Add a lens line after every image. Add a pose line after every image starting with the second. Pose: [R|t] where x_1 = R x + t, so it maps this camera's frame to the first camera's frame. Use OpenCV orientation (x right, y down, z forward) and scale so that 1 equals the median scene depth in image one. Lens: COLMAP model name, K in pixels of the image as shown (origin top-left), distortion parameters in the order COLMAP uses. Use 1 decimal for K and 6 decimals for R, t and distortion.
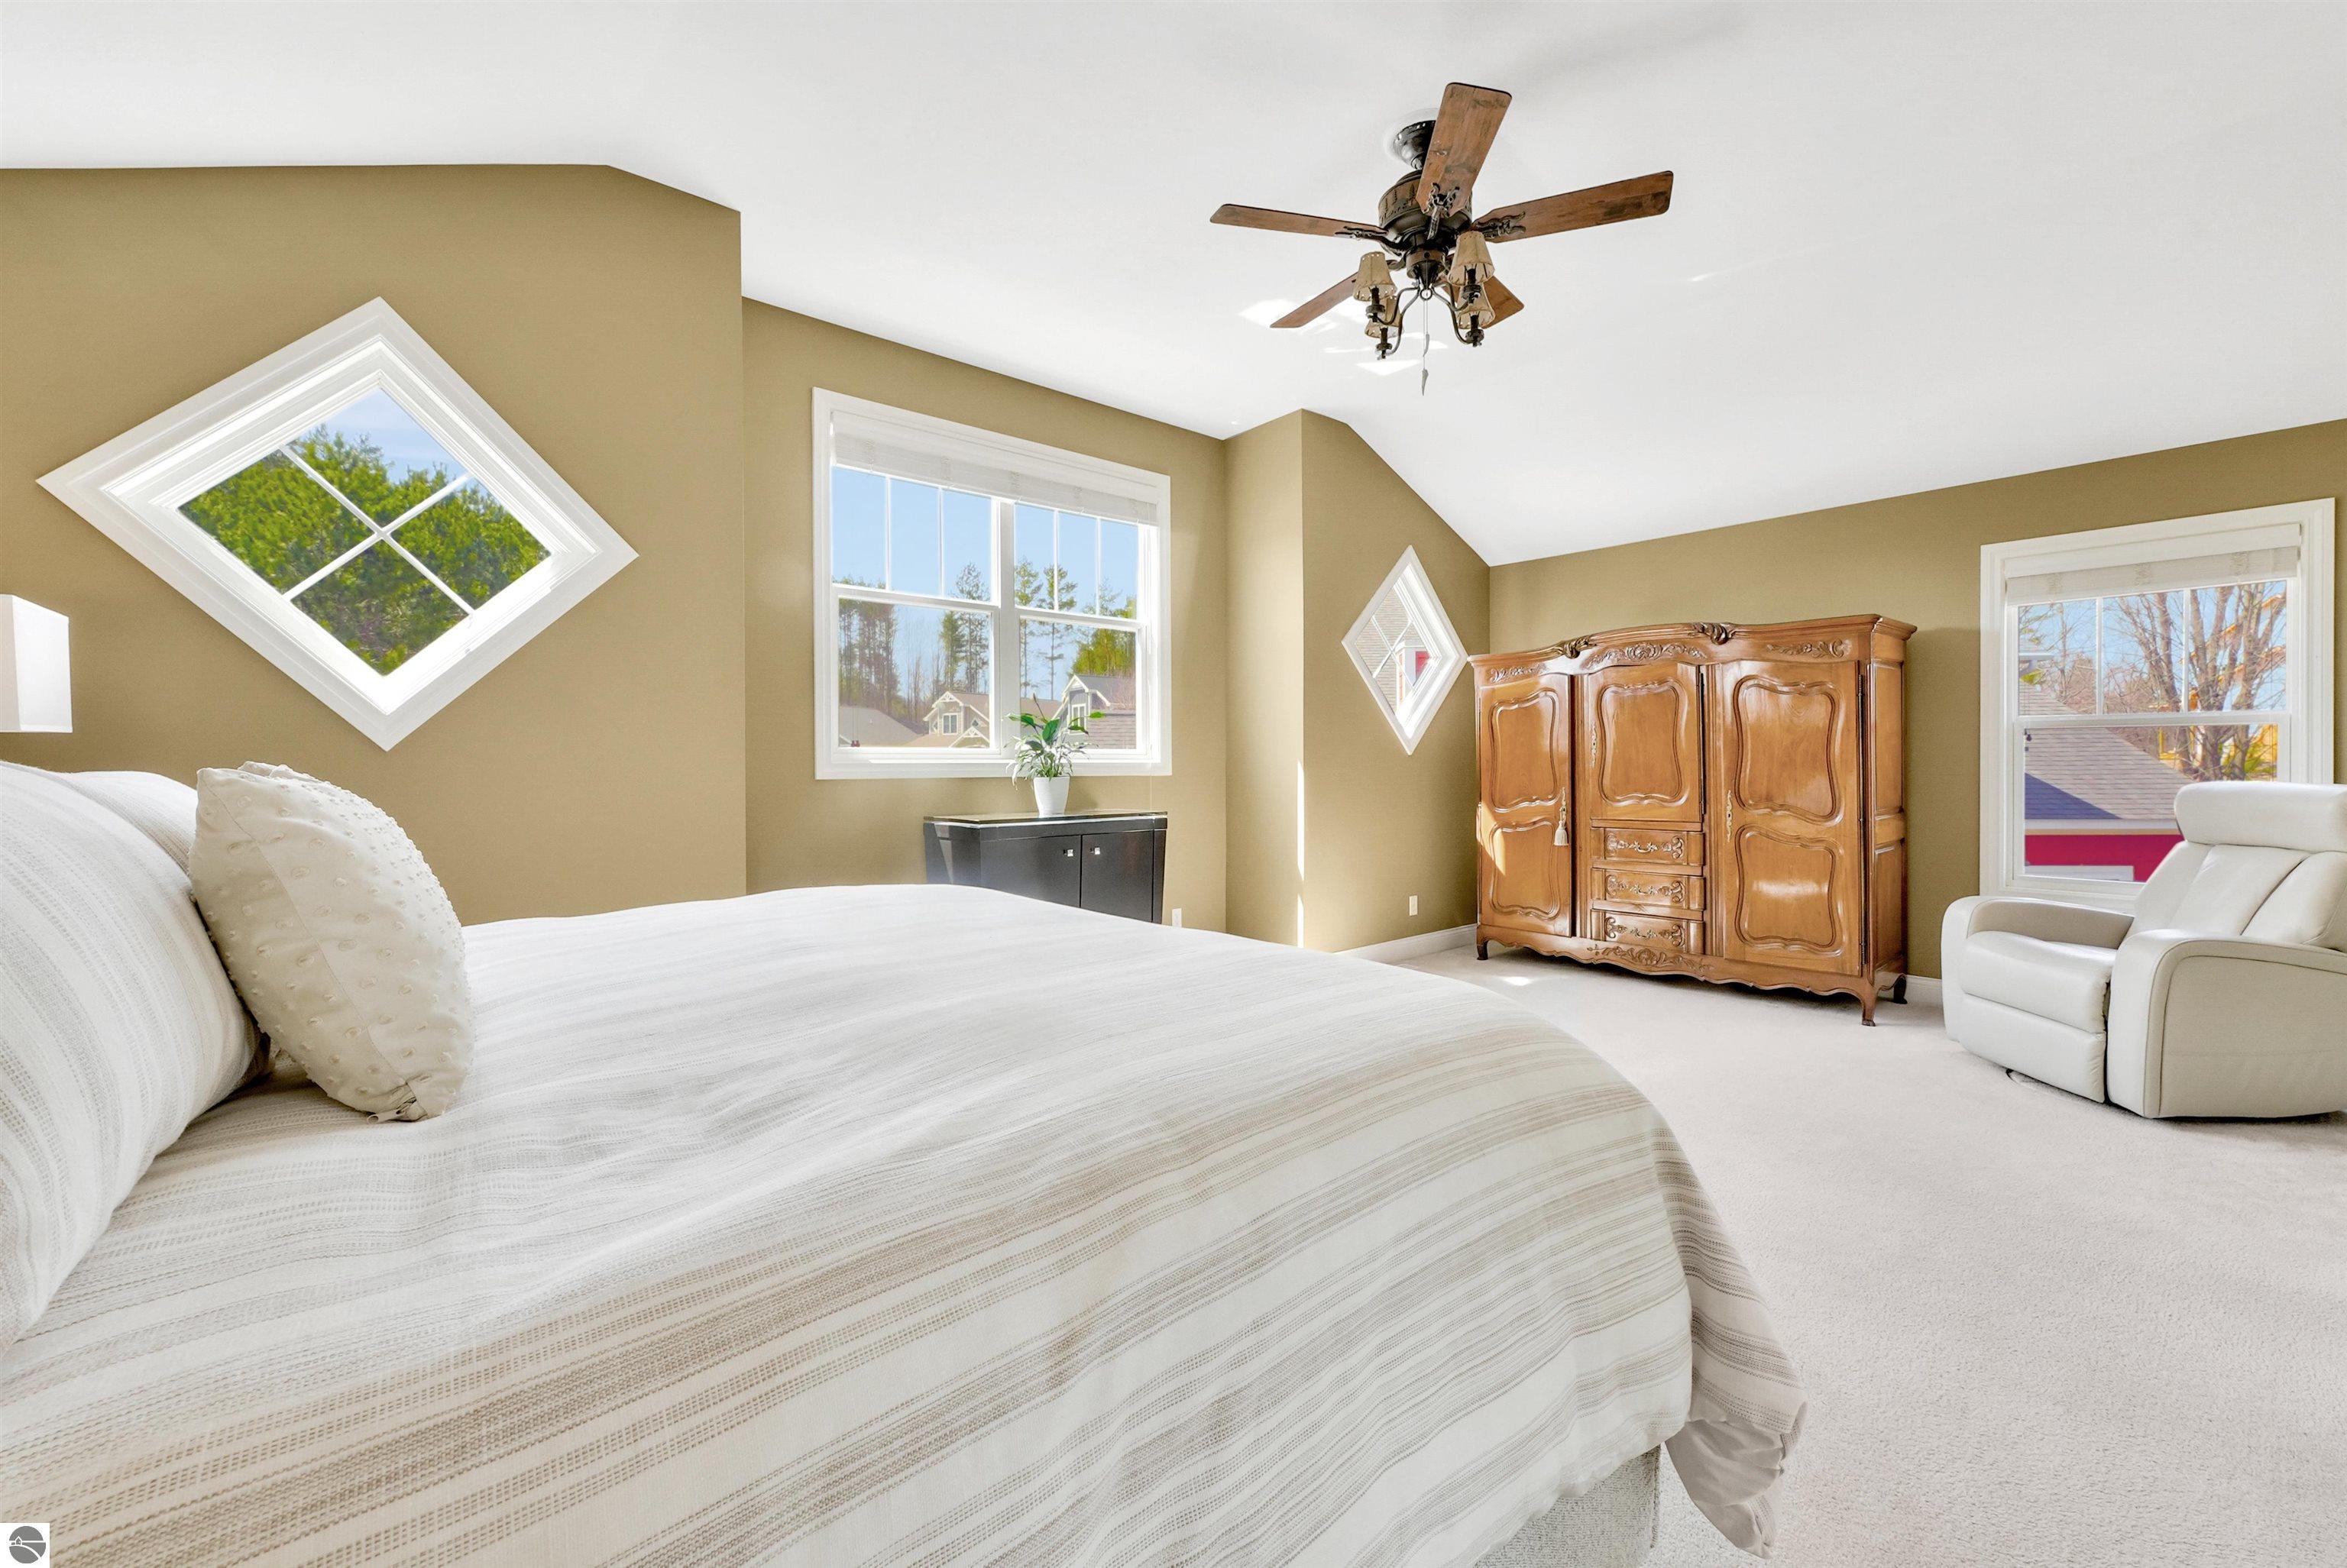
lens RADIAL K [[946.5, 0, 1173.5], [0, 946.5, 784.0], [0, 0, 1]] dist [0.000520, 0.000139]
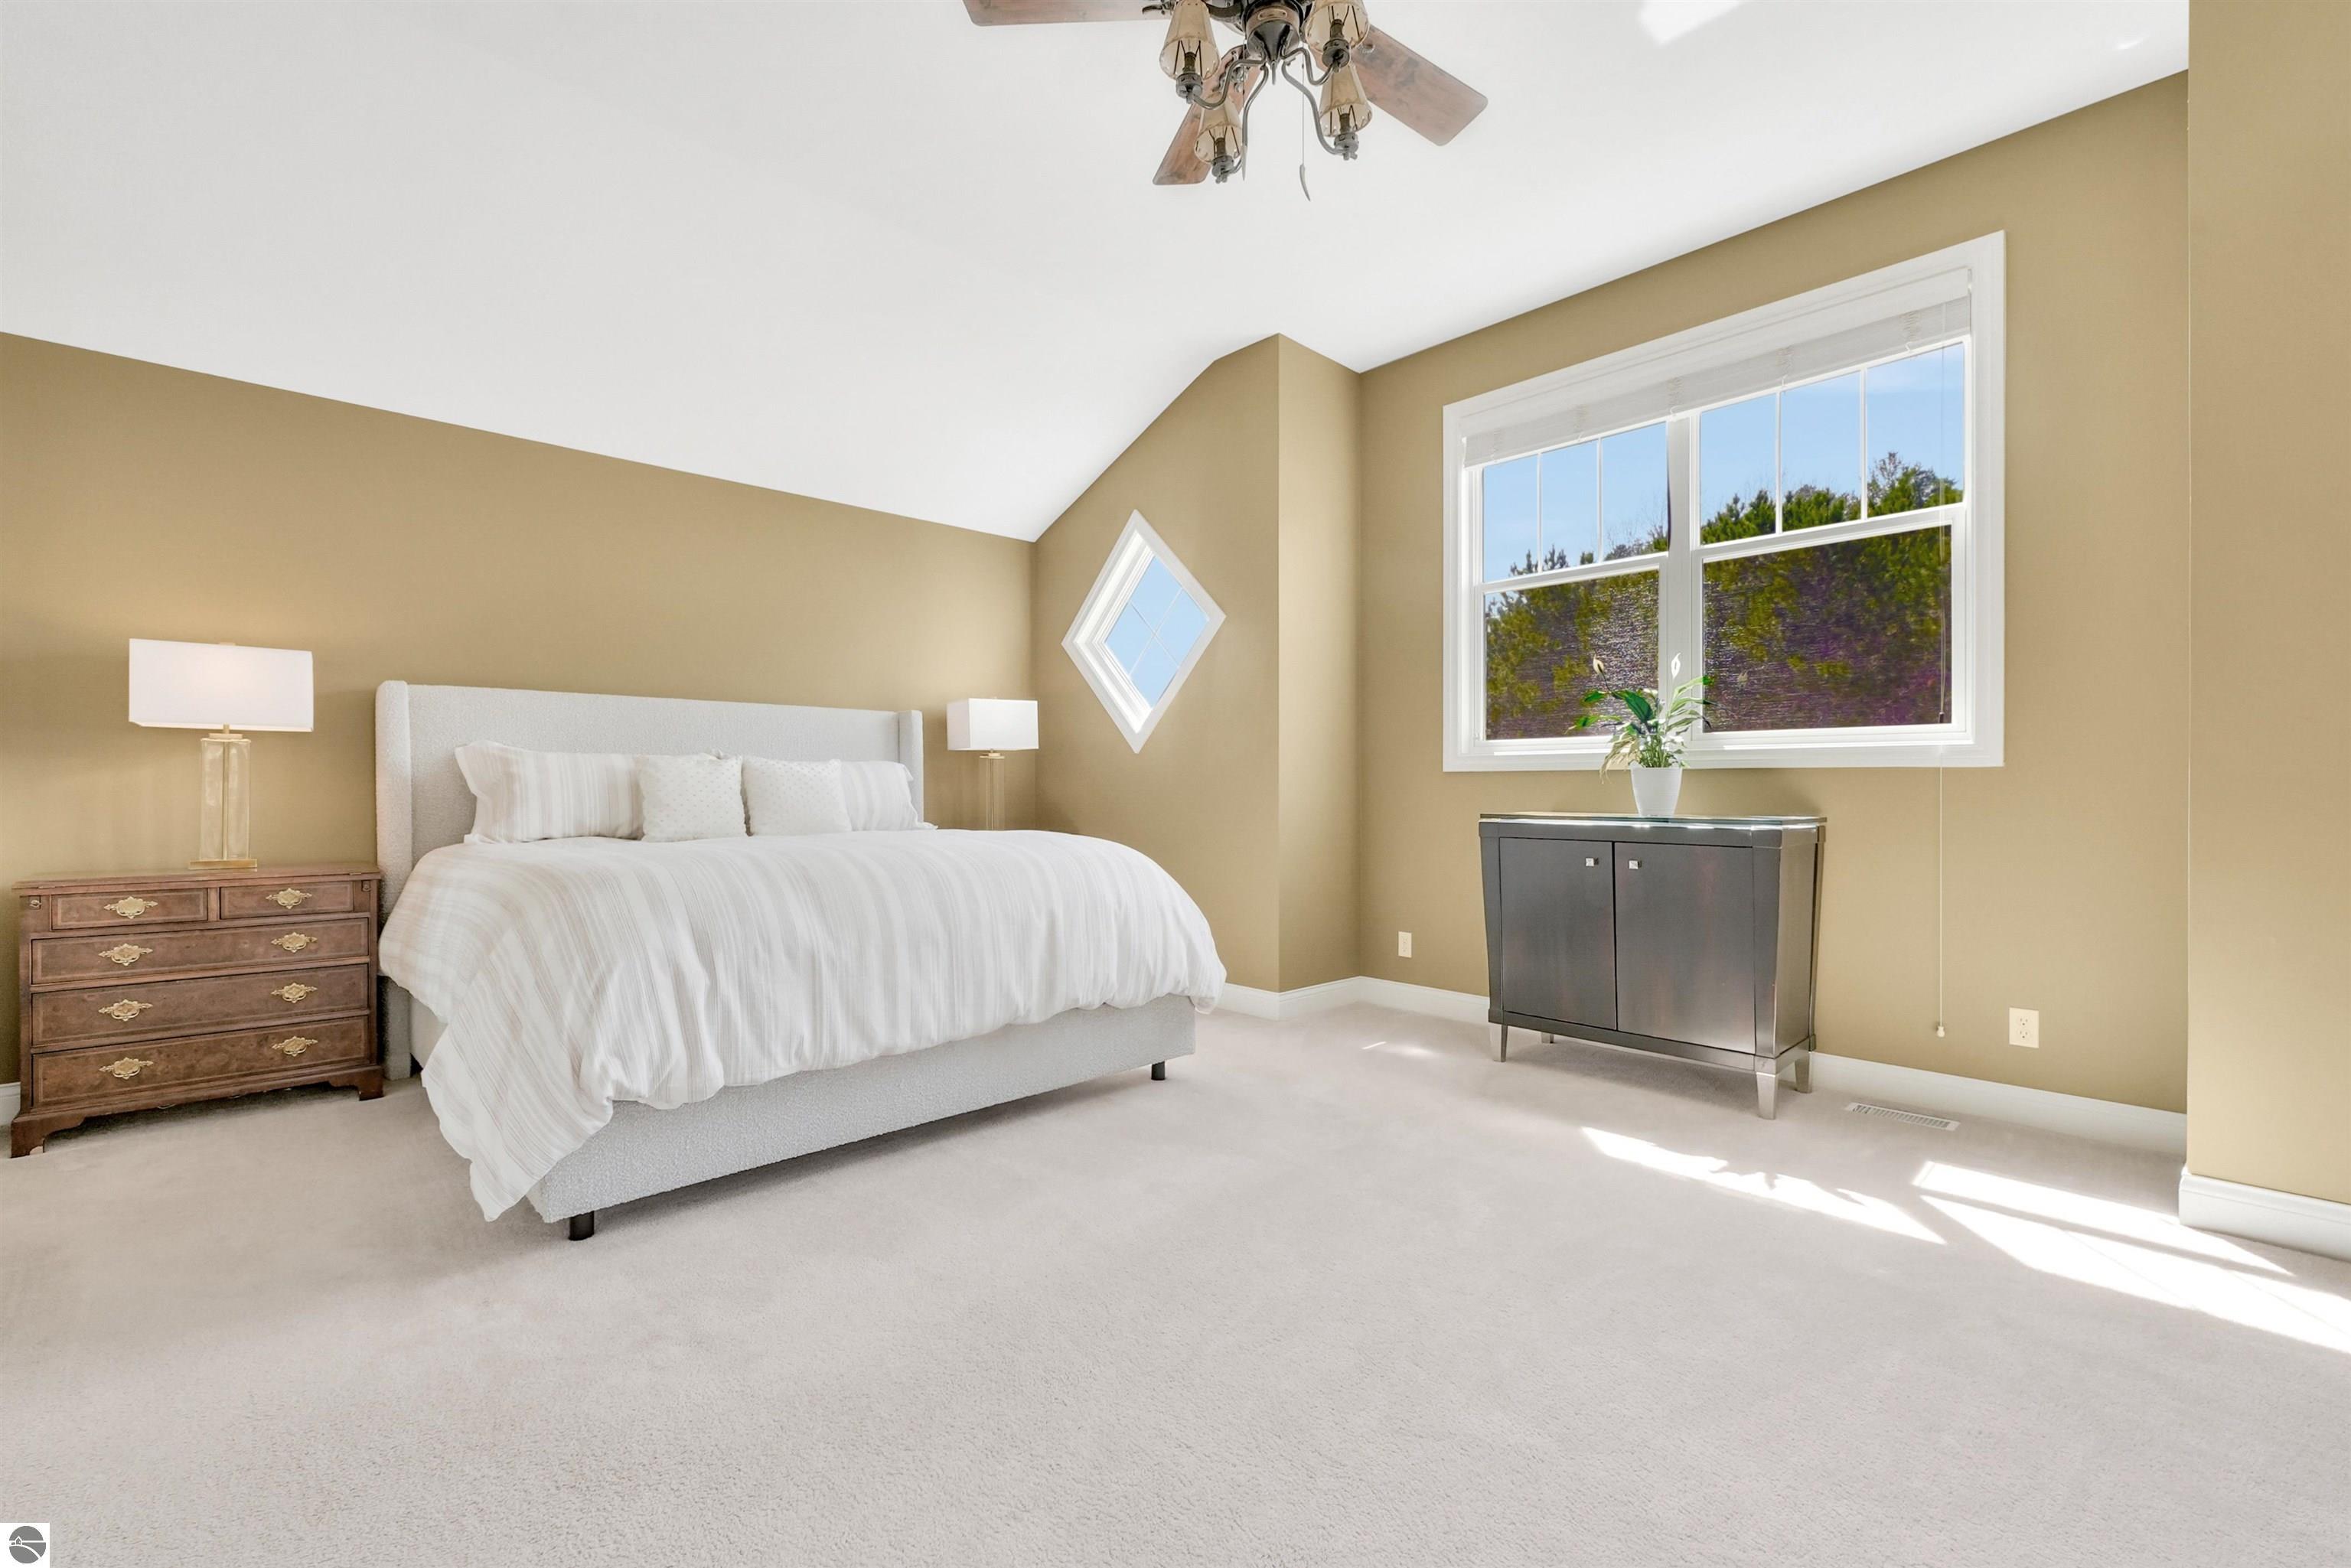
lens RADIAL K [[1017.2, 0, 1174.8], [0, 1017.2, 794.3], [0, 0, 1]] dist [-0.000349, -0.000043]
pose [[0.041137, 0.013668, -0.999060, 0.758240], [-0.017785, 0.999758, 0.012945, 0.012072], [0.998995, 0.017236, 0.041370, 0.643277]]
